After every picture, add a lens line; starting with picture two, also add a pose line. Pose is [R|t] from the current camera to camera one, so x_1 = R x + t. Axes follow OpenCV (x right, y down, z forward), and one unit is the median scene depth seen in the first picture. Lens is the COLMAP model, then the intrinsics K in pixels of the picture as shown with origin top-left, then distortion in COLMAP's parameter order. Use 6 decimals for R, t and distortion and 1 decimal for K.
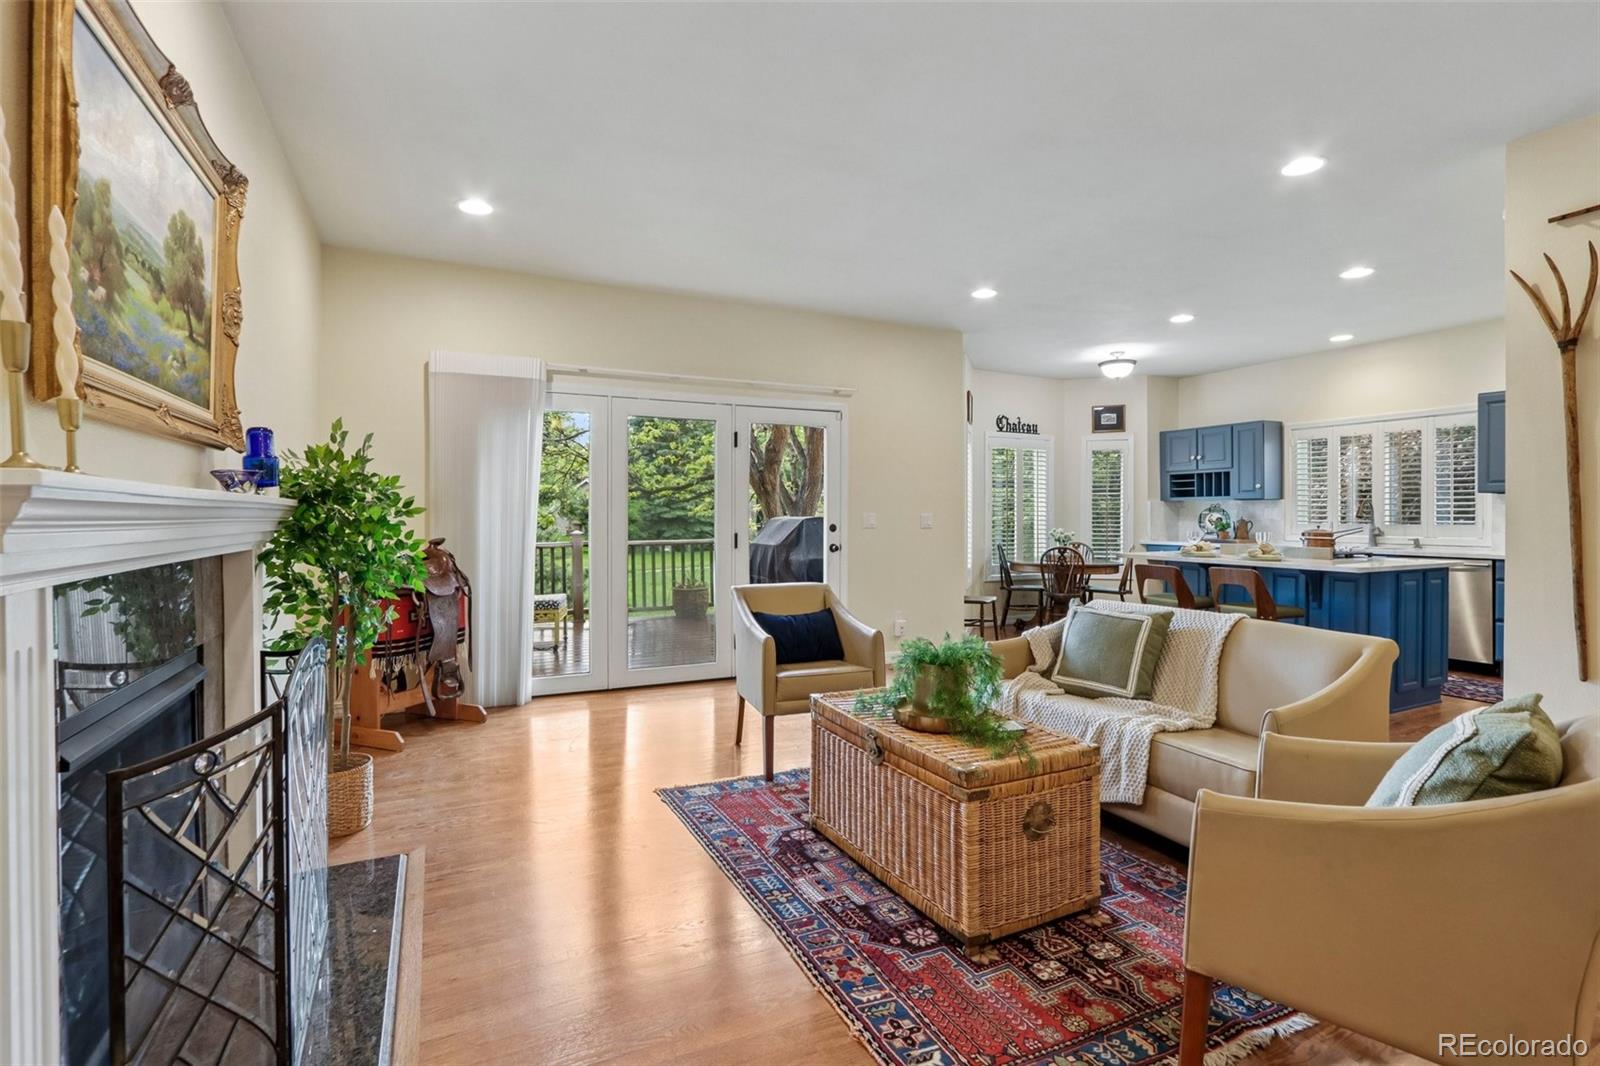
lens RADIAL K [[743.7, 0, 790.8], [0, 743.7, 518.8], [0, 0, 1]] dist [-0.012489, 0.001438]
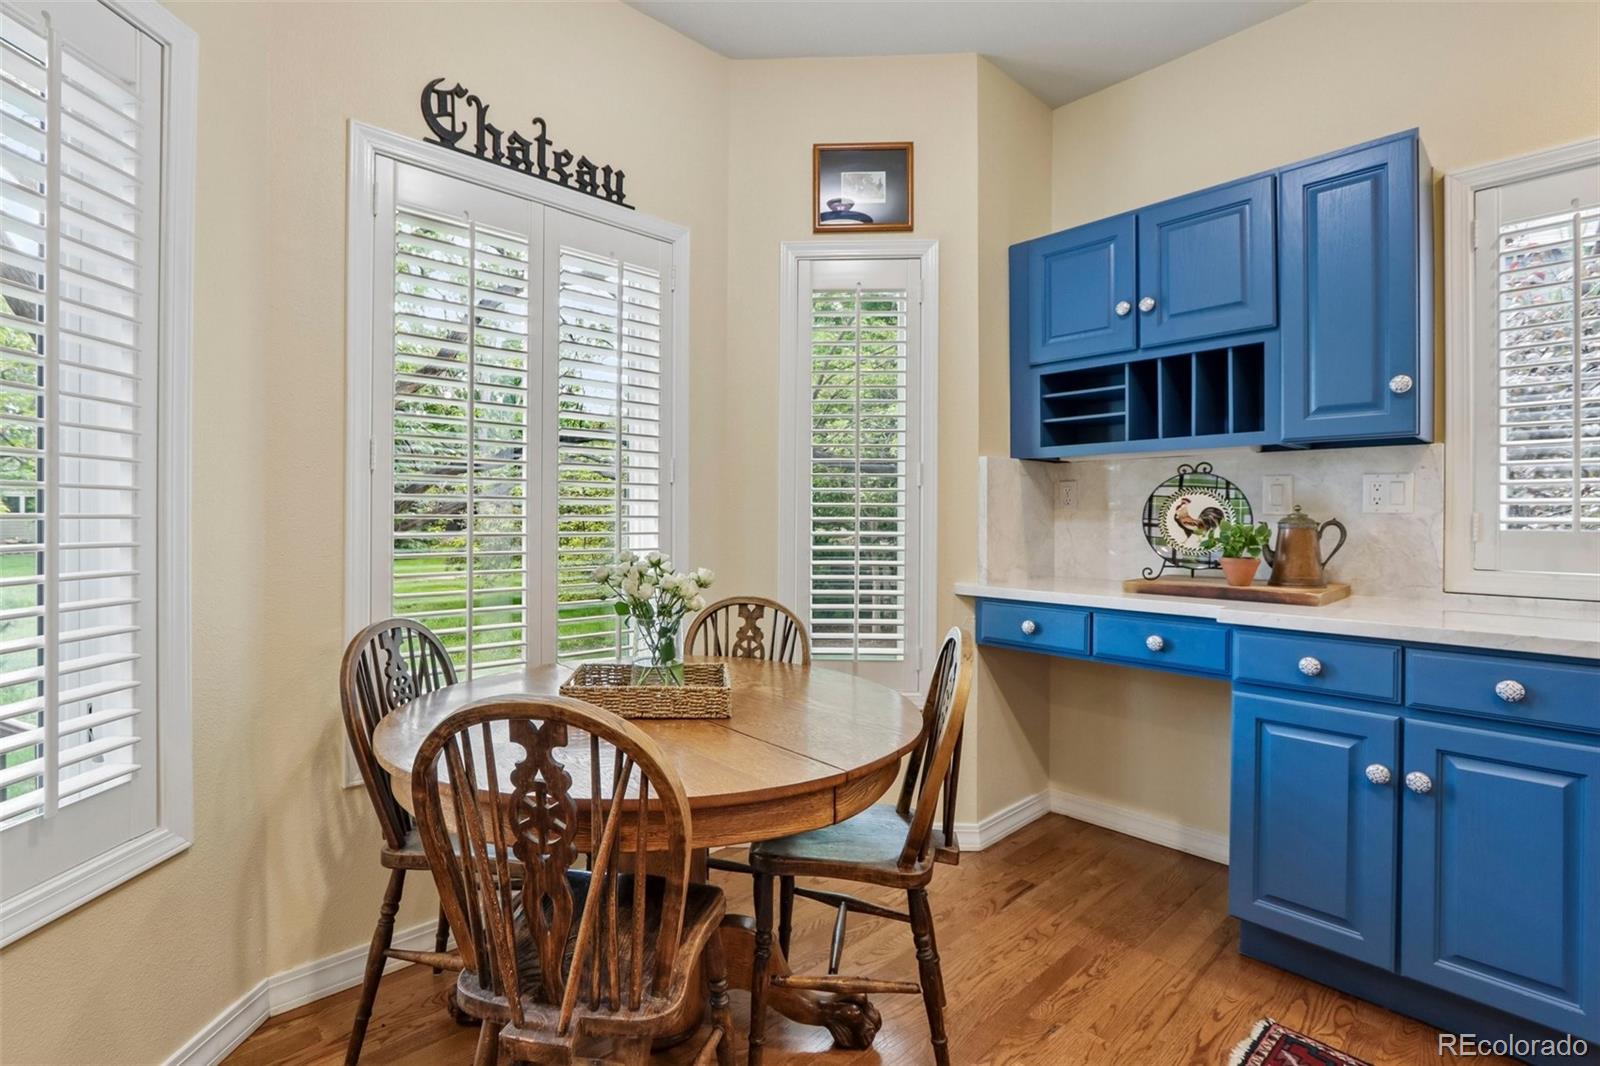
lens RADIAL K [[743.7, 0, 788.2], [0, 743.7, 517.1], [0, 0, 1]] dist [-0.012489, 0.001438]
pose [[0.956918, 0.002792, 0.290346, 0.331163], [-0.002523, 0.999996, -0.001303, 0.002602], [-0.290348, 0.000515, 0.956921, 0.763958]]
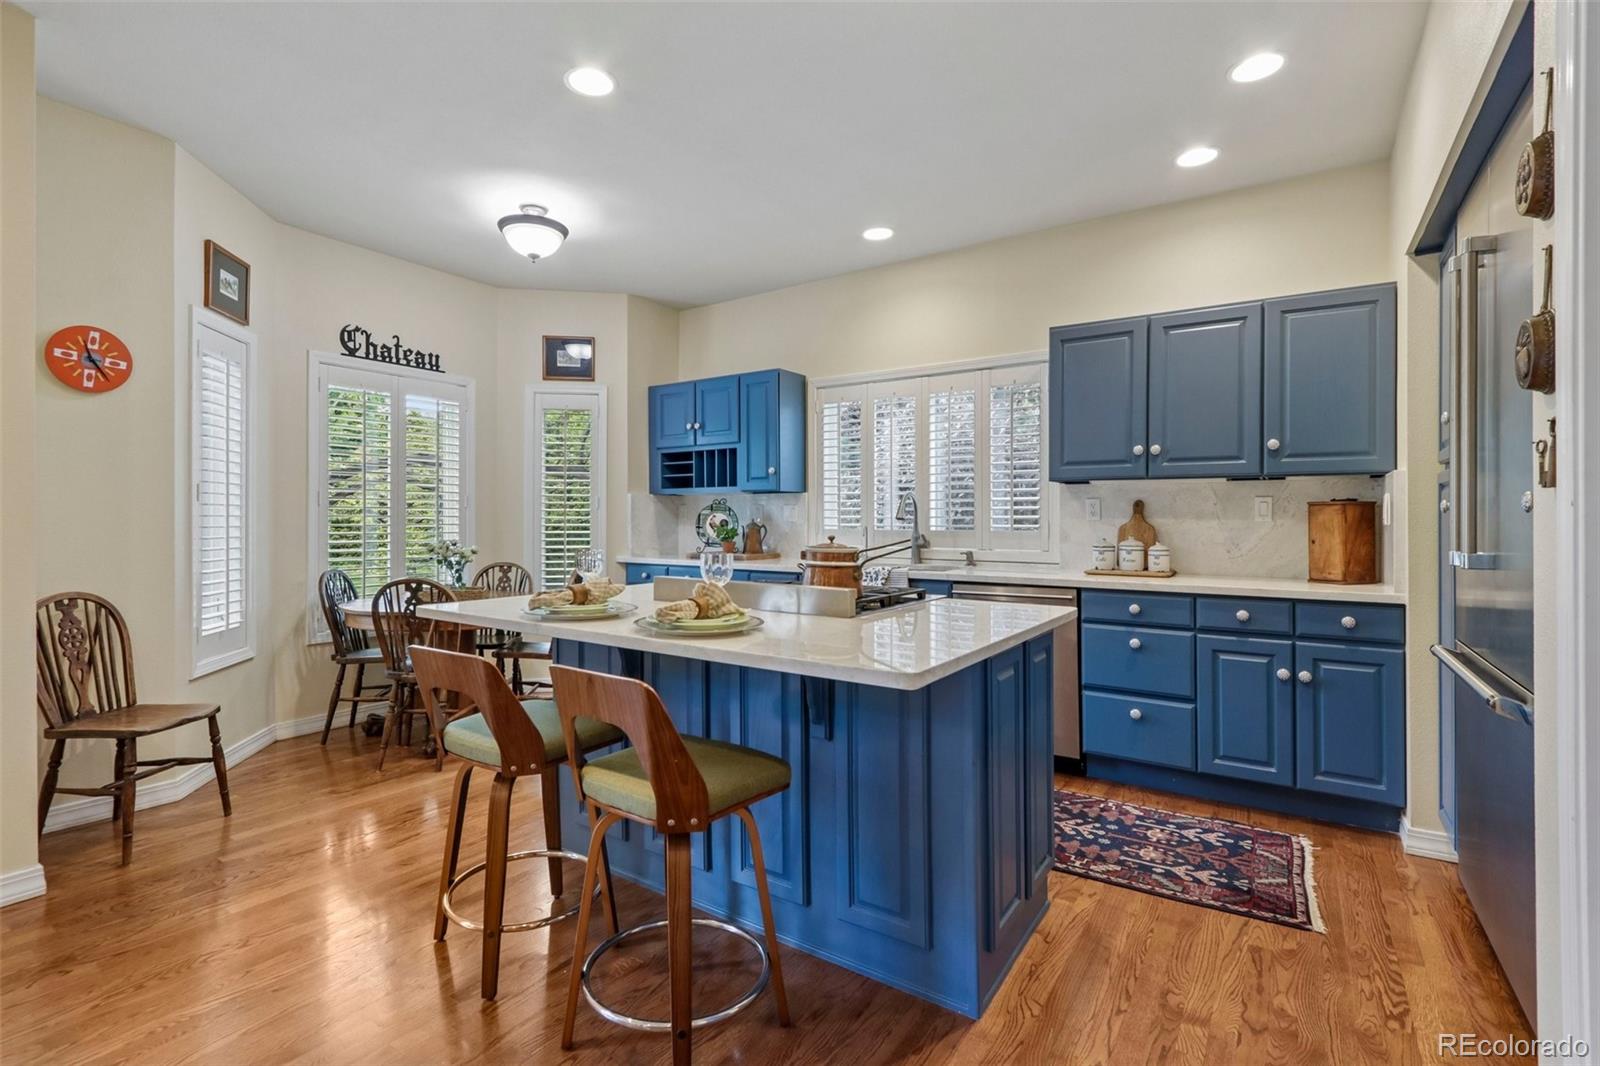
lens RADIAL K [[743.7, 0, 788.1], [0, 743.7, 526.8], [0, 0, 1]] dist [-0.012489, 0.001438]
pose [[0.870686, -0.003191, 0.491829, 0.304202], [0.000021, 0.999979, 0.006451, 0.000320], [-0.491839, -0.005607, 0.870668, 0.402392]]
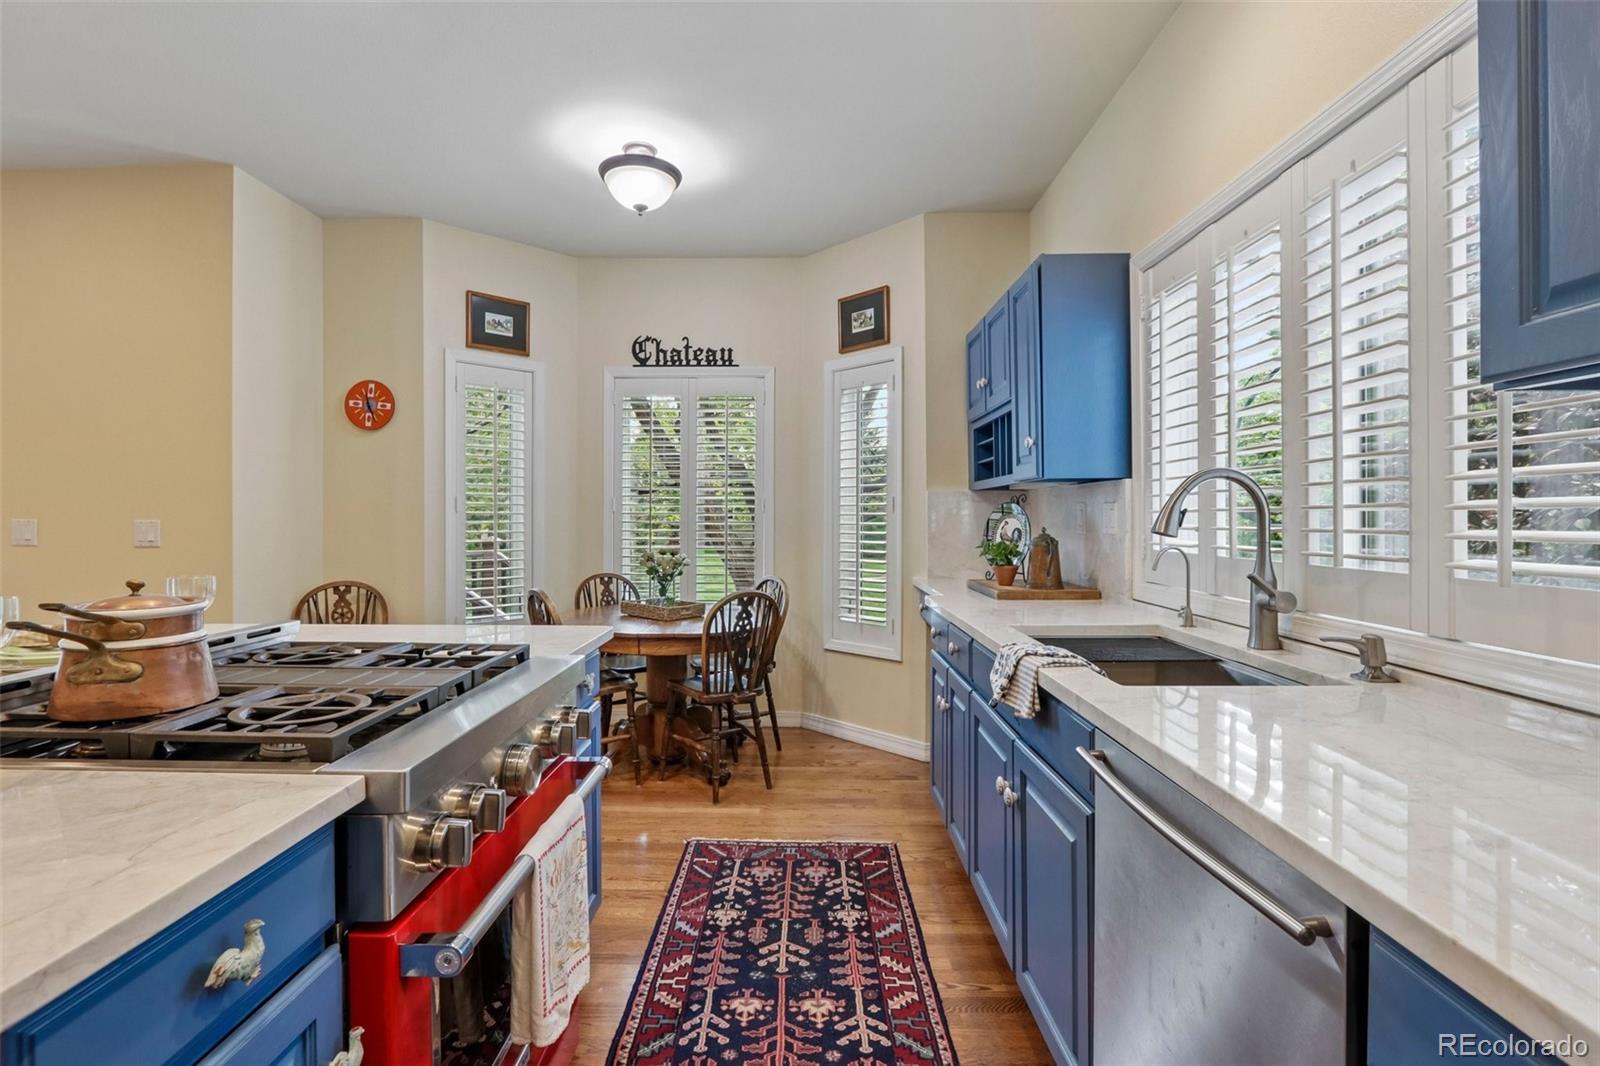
lens RADIAL K [[743.7, 0, 790.4], [0, 743.7, 524.0], [0, 0, 1]] dist [-0.012489, 0.001438]
pose [[0.886304, 0.004625, -0.463081, 0.652637], [-0.002153, 0.999980, 0.005867, -0.006003], [0.463099, -0.004203, 0.886297, 0.588993]]
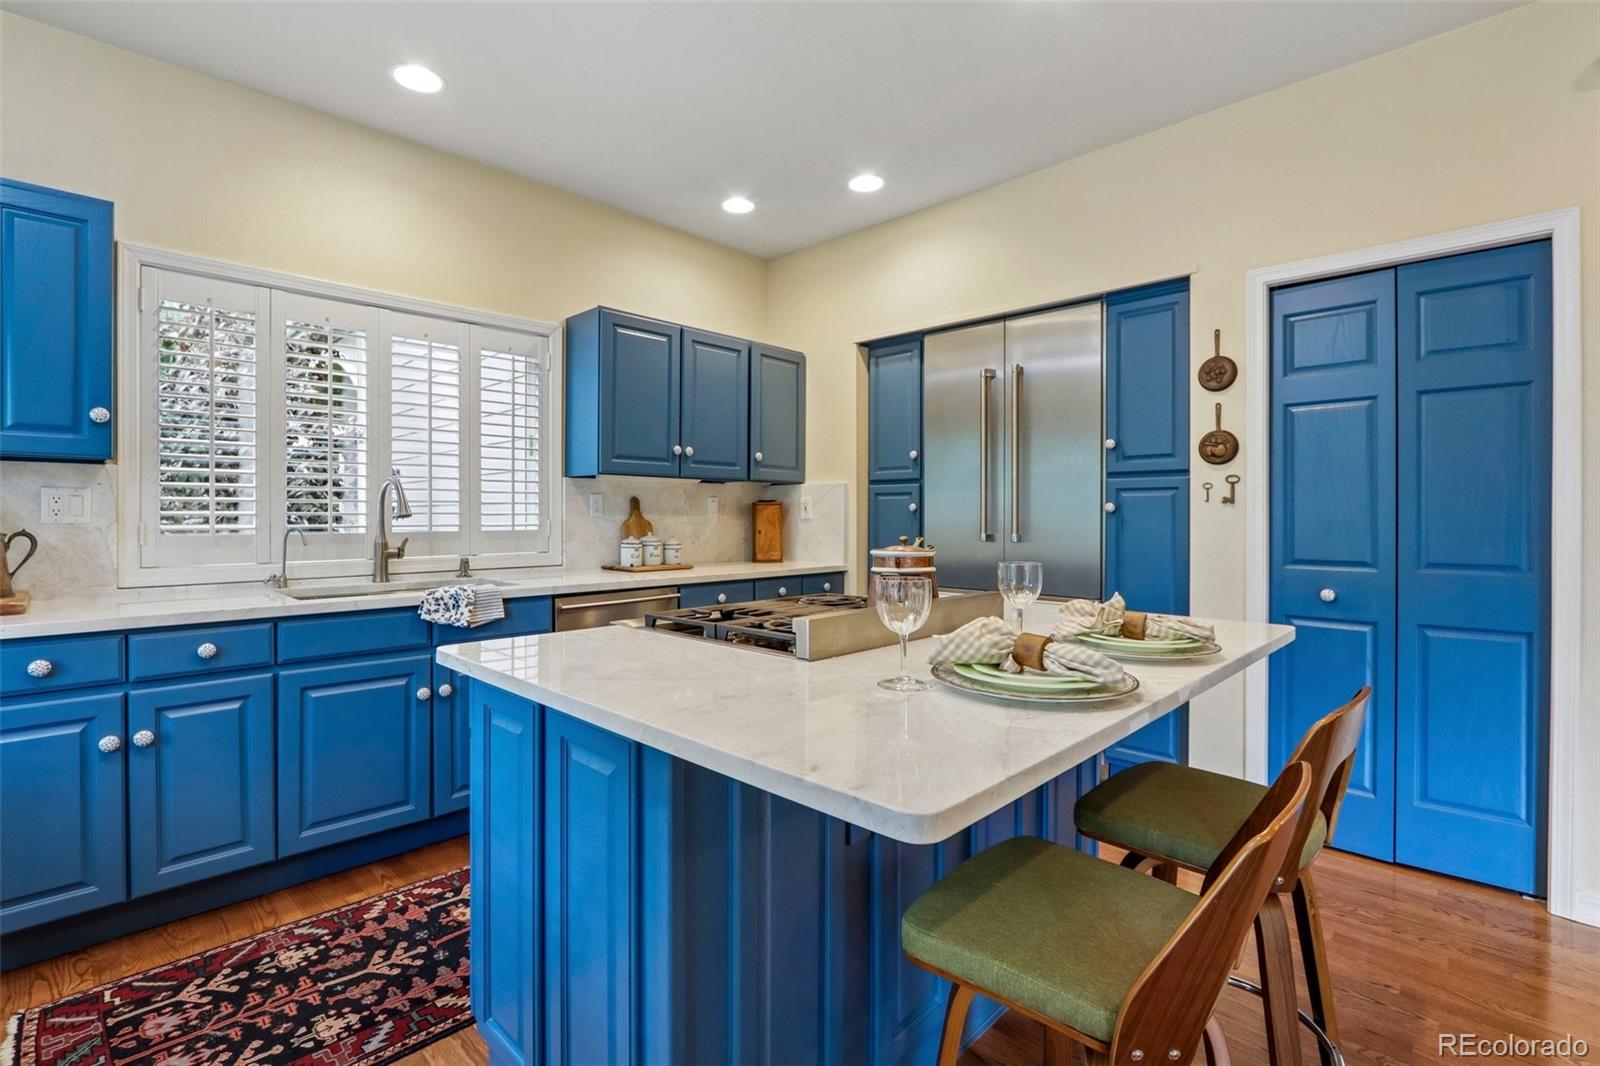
lens RADIAL K [[743.7, 0, 780.6], [0, 743.7, 505.1], [0, 0, 1]] dist [-0.012489, 0.001438]
pose [[-0.324823, 0.012261, 0.945695, 0.240294], [0.004904, 0.999924, -0.011279, -0.002433], [-0.945762, 0.000974, -0.324859, 0.780989]]
